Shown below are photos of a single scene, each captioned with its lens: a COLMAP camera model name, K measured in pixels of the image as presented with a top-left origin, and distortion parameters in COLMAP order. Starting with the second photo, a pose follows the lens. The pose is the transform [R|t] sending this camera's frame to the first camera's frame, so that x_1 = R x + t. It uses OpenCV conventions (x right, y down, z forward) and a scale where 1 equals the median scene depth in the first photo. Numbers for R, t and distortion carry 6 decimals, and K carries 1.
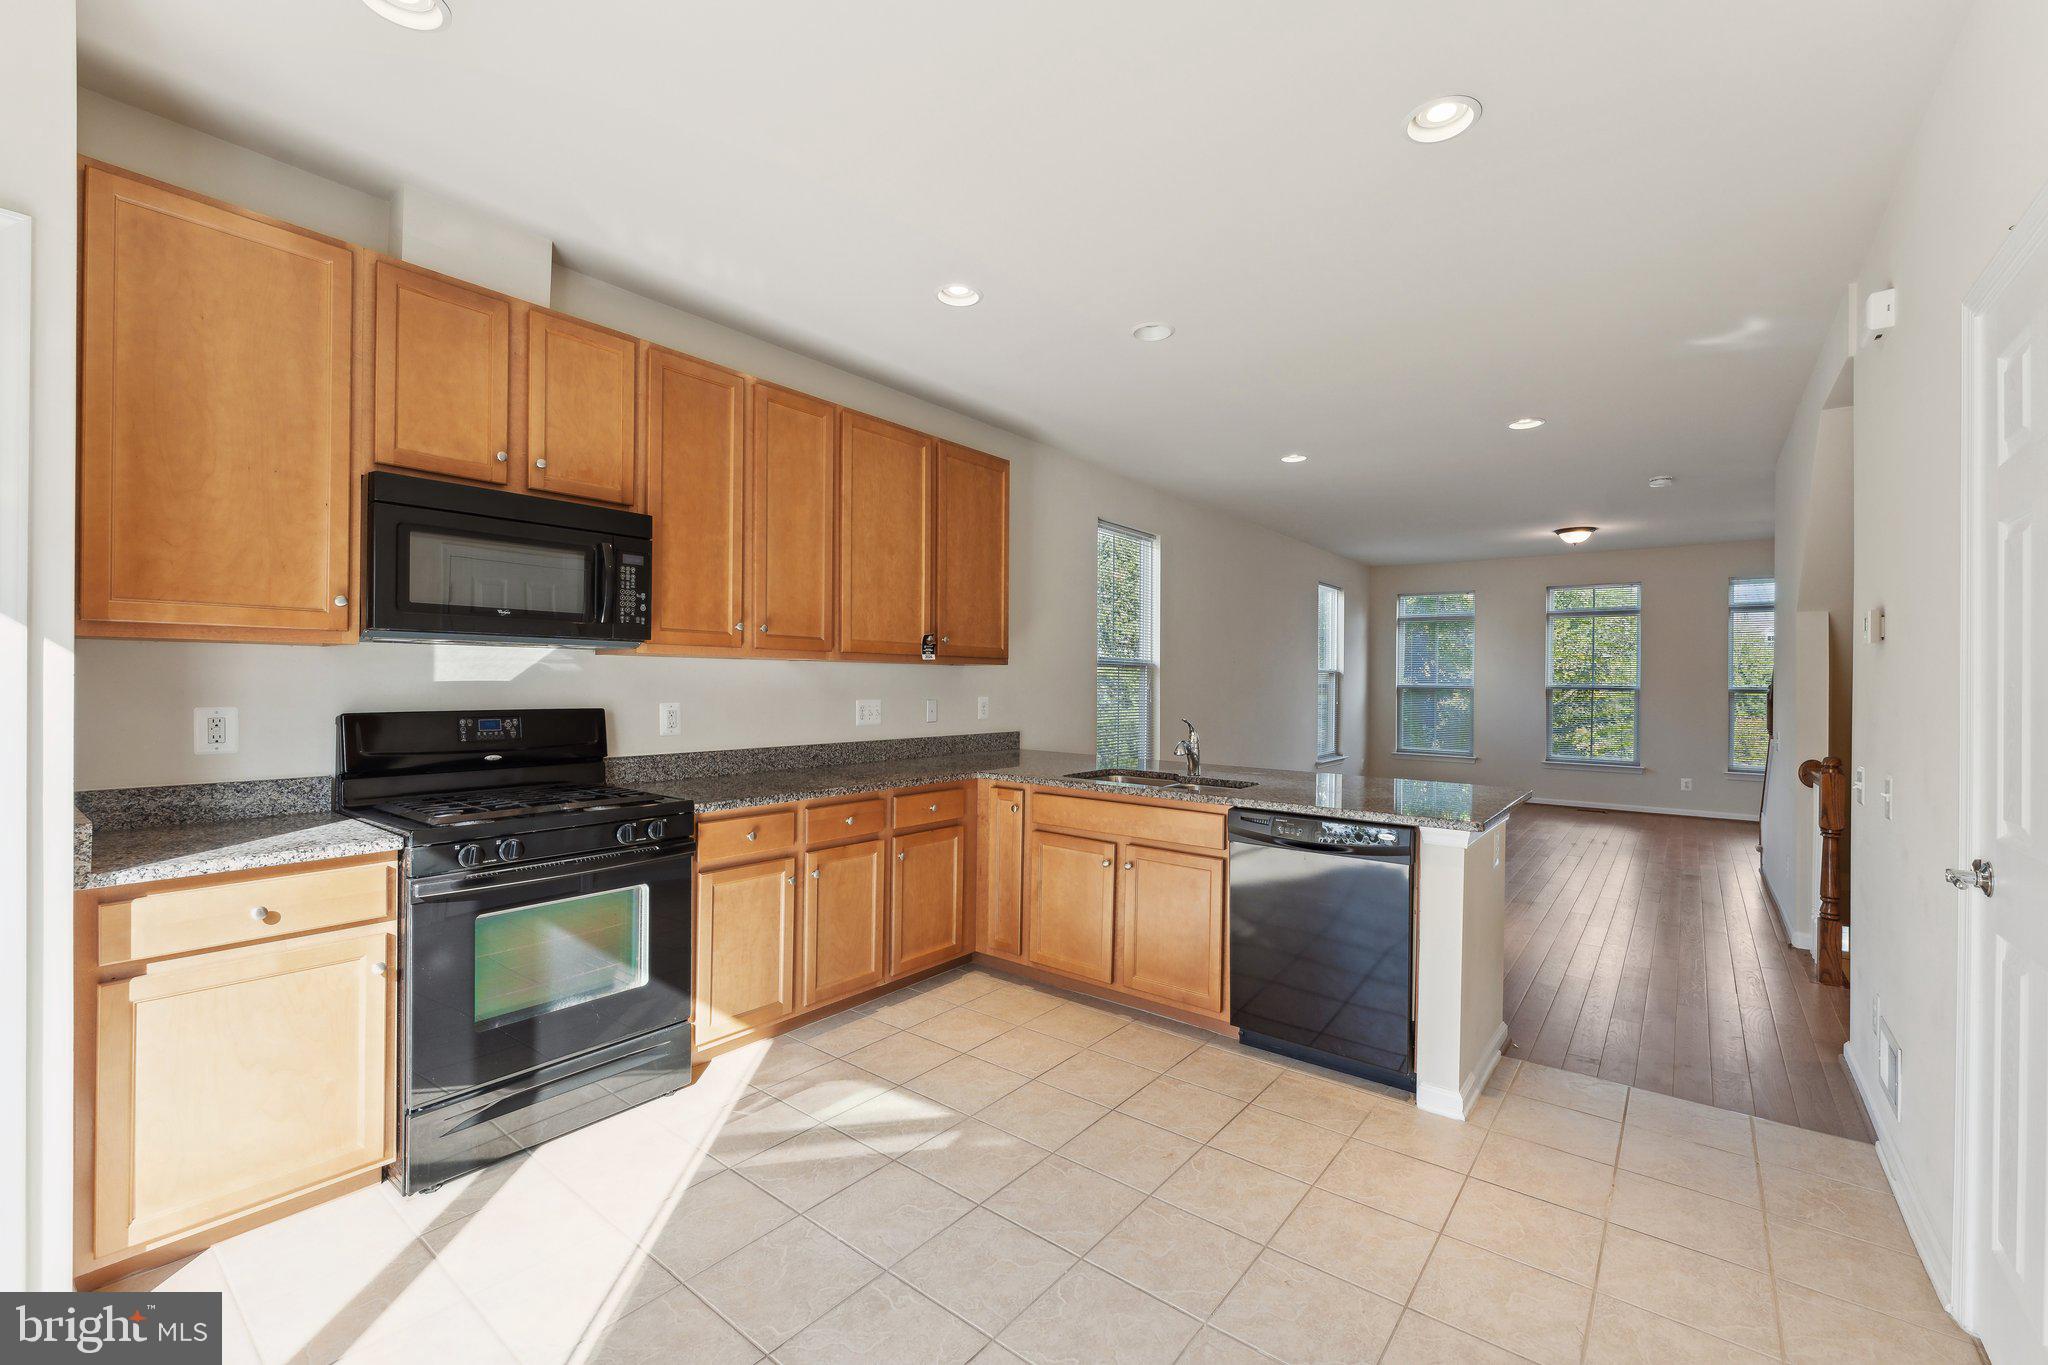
lens RADIAL K [[848.1, 0, 1027.1], [0, 848.1, 681.4], [0, 0, 1]] dist [-0.002147, 0.000056]
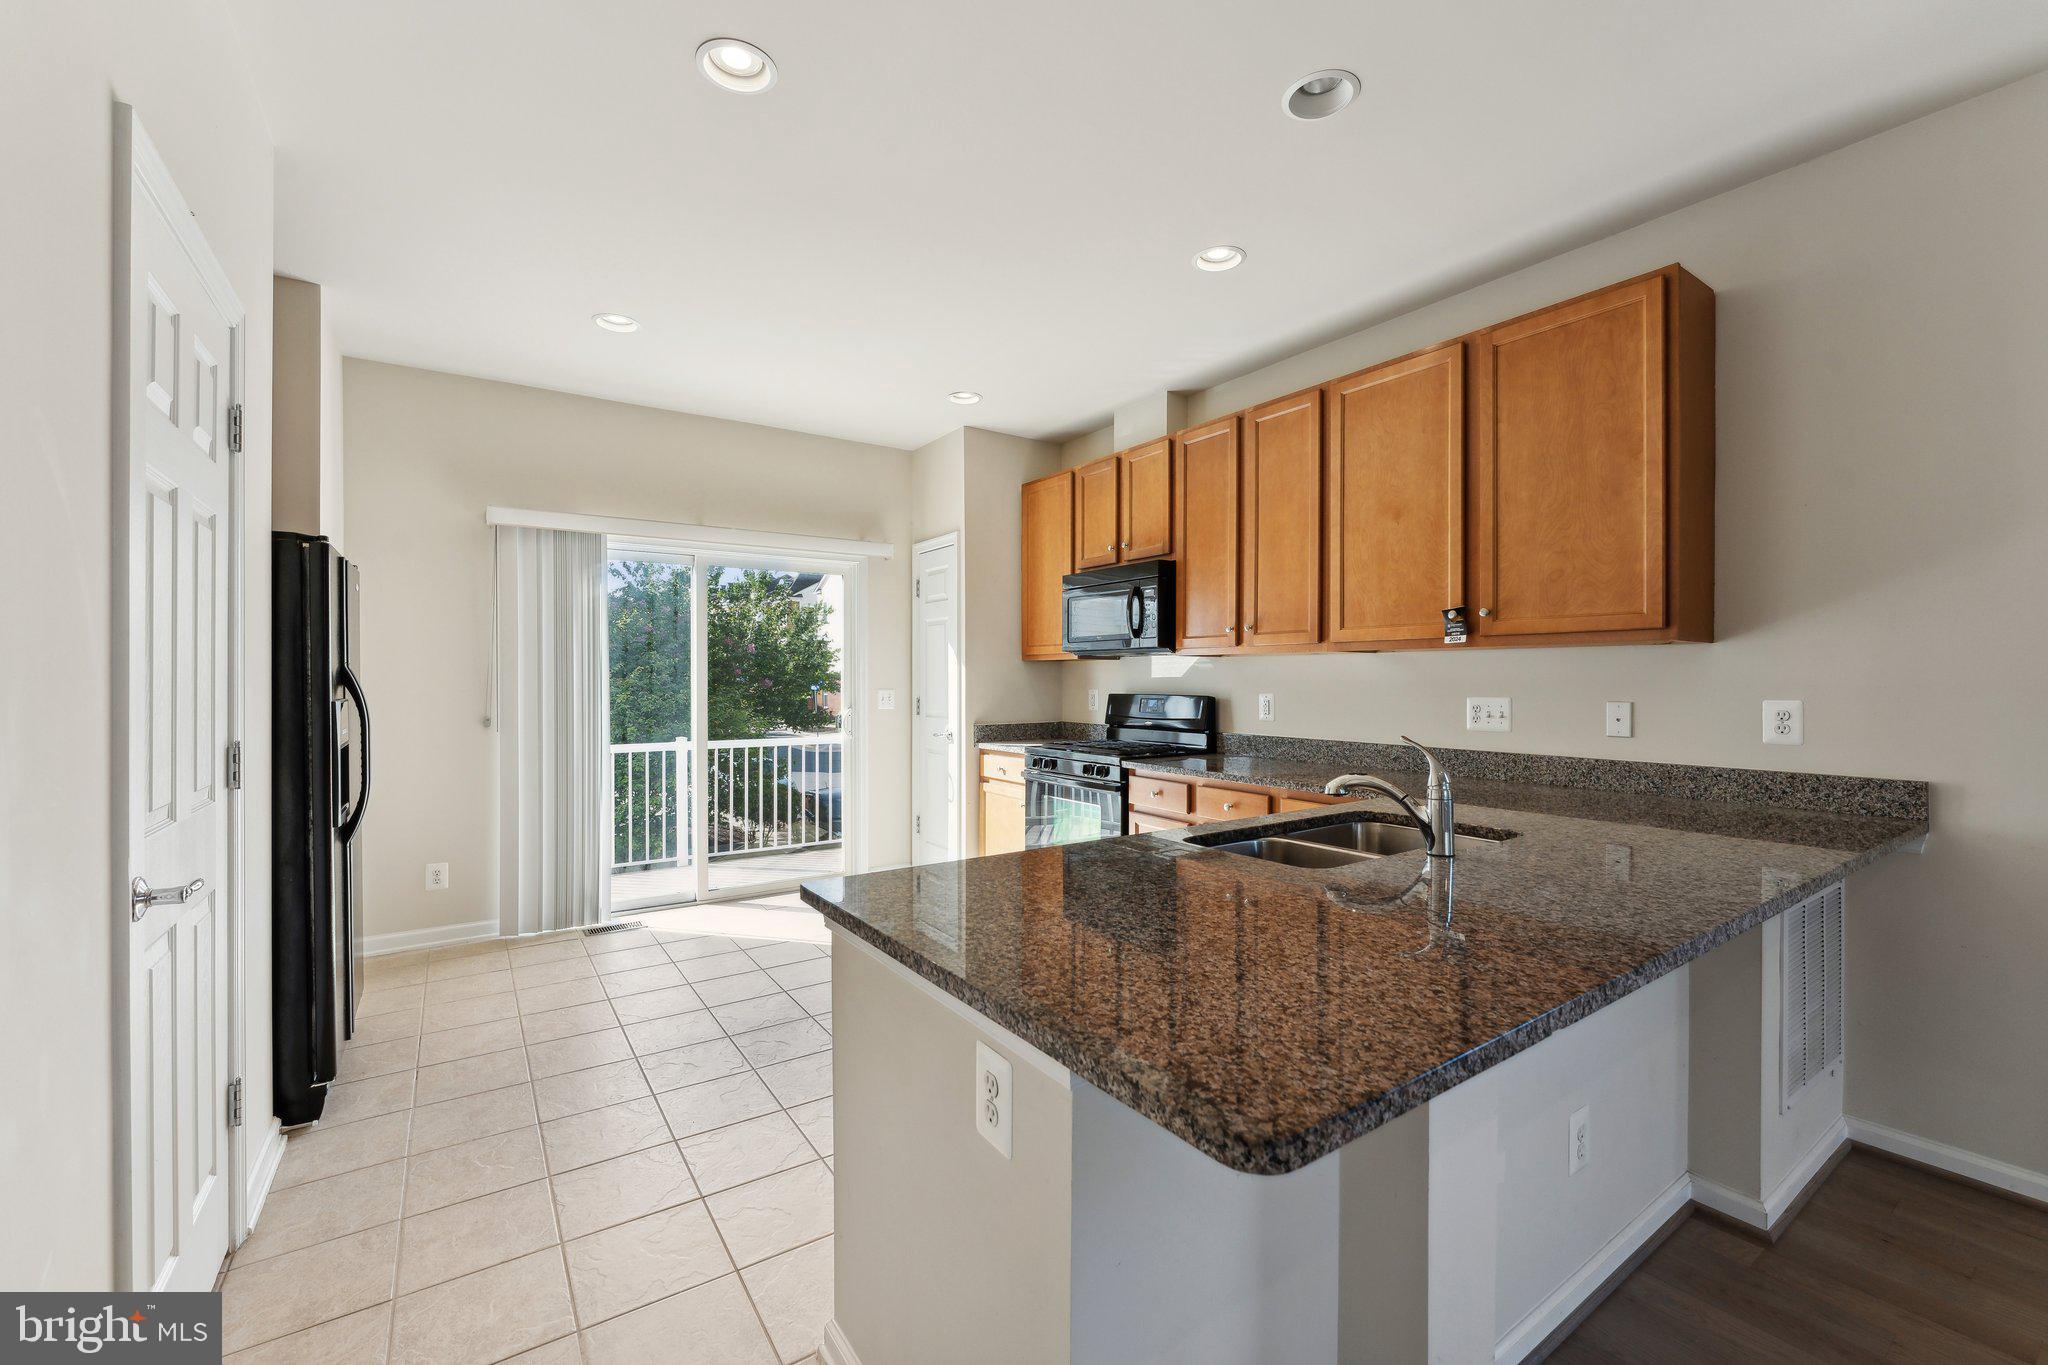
lens RADIAL K [[837.3, 0, 1024.0], [0, 837.3, 682.5], [0, 0, 1]] dist [-0.007087, -0.000011]
pose [[-0.299517, -0.005028, -0.954078, 0.676897], [-0.002774, 0.999986, -0.004399, 0.012718], [0.954087, 0.001329, -0.299527, 0.844270]]
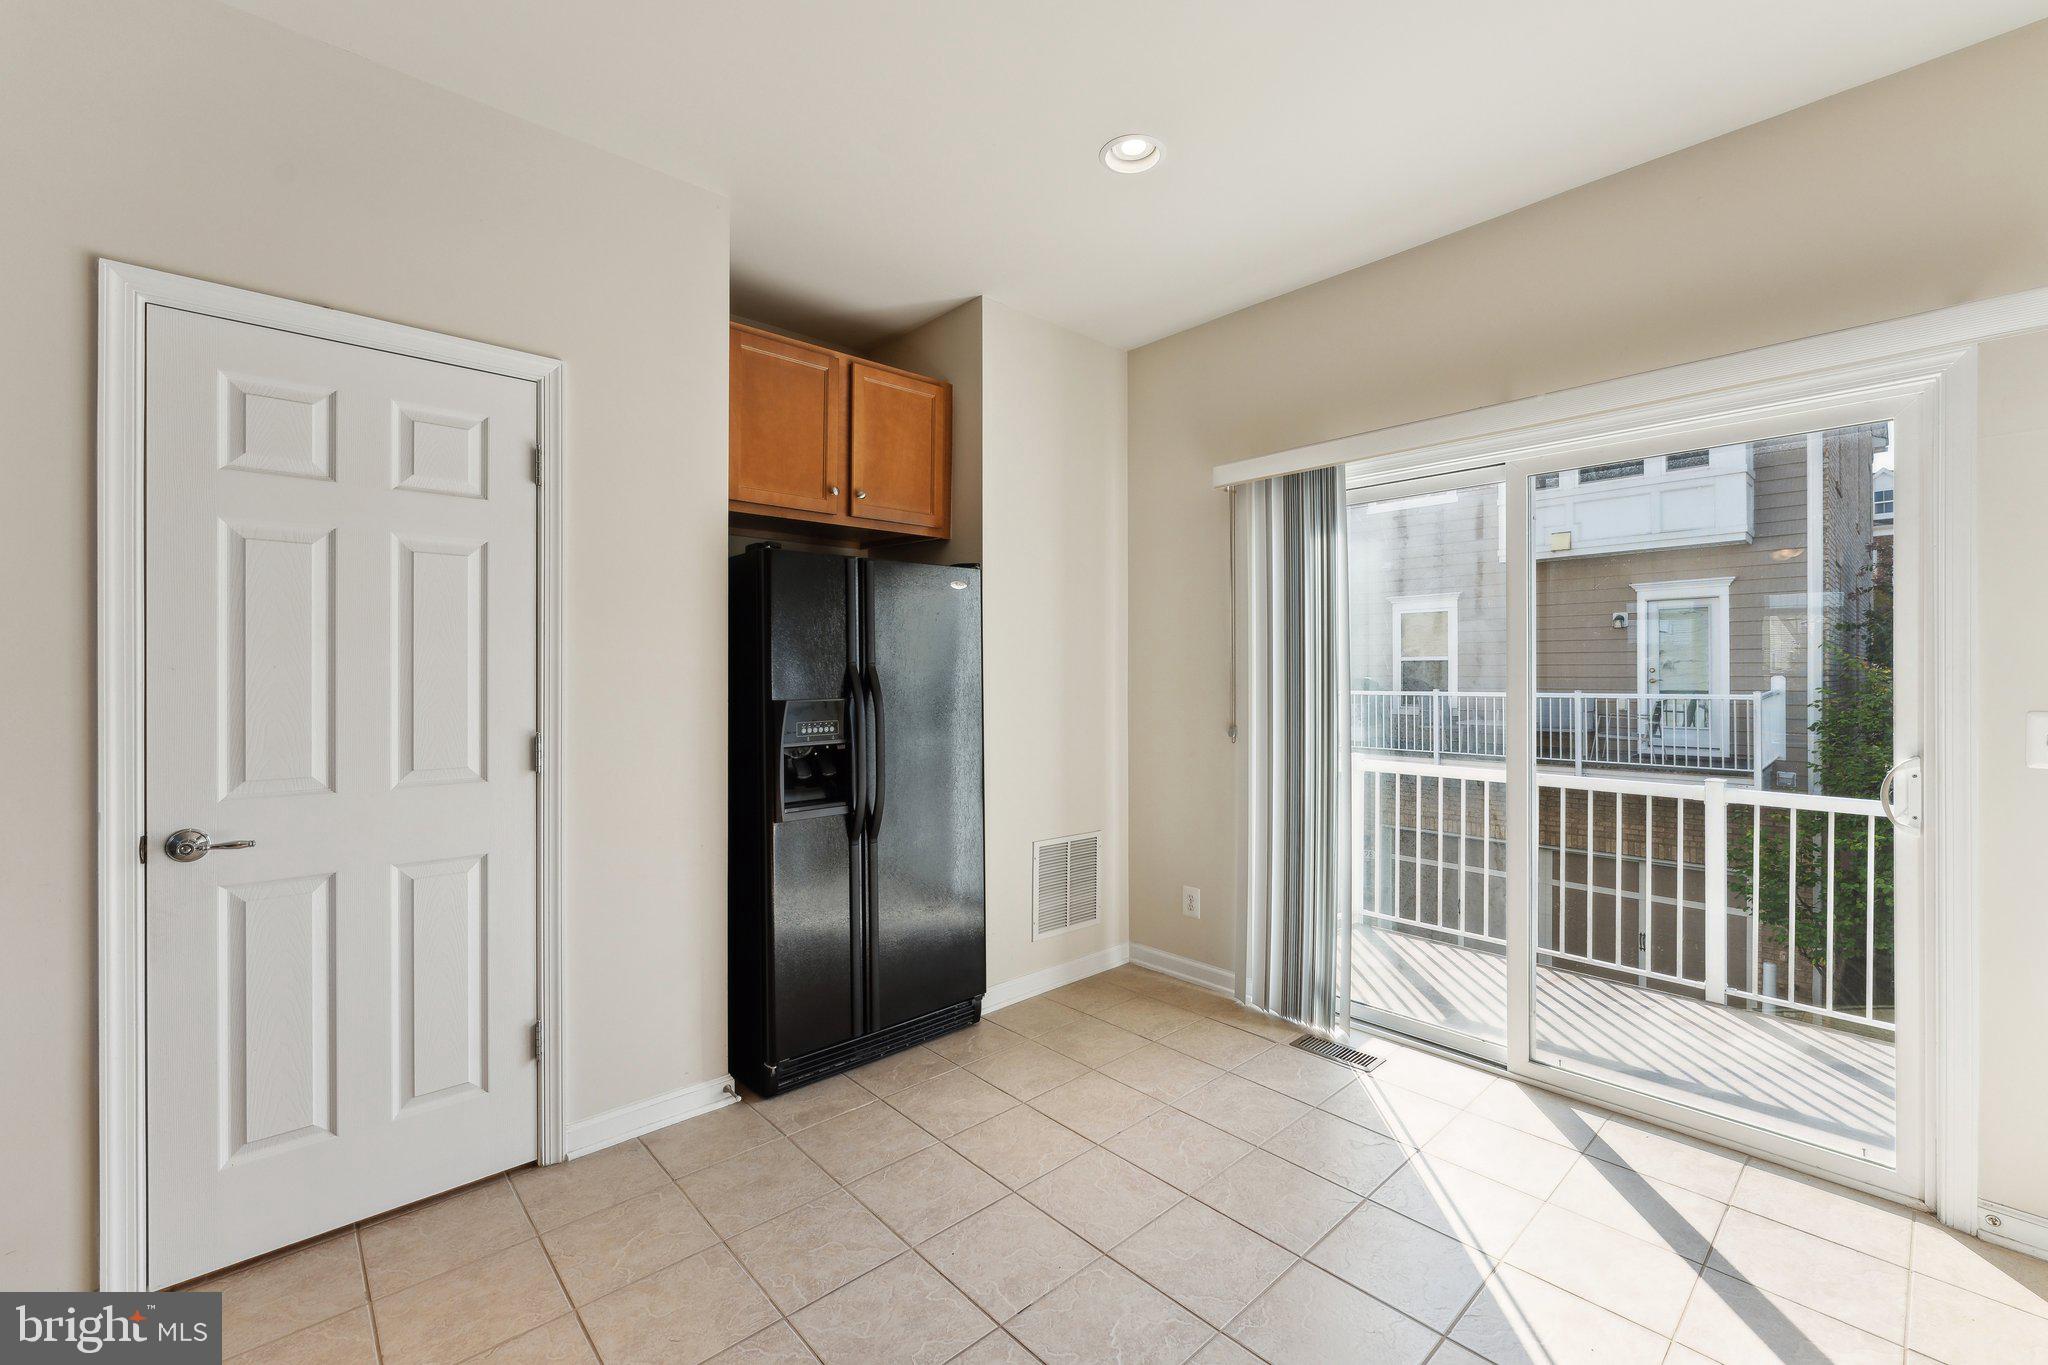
lens RADIAL K [[839.6, 0, 1025.9], [0, 839.6, 678.0], [0, 0, 1]] dist [-0.001511, -0.000198]
pose [[-0.986496, -0.013240, 0.163251, -0.028335], [-0.011838, 0.999884, 0.009554, 0.000422], [-0.163359, 0.007492, -0.986538, 0.773868]]
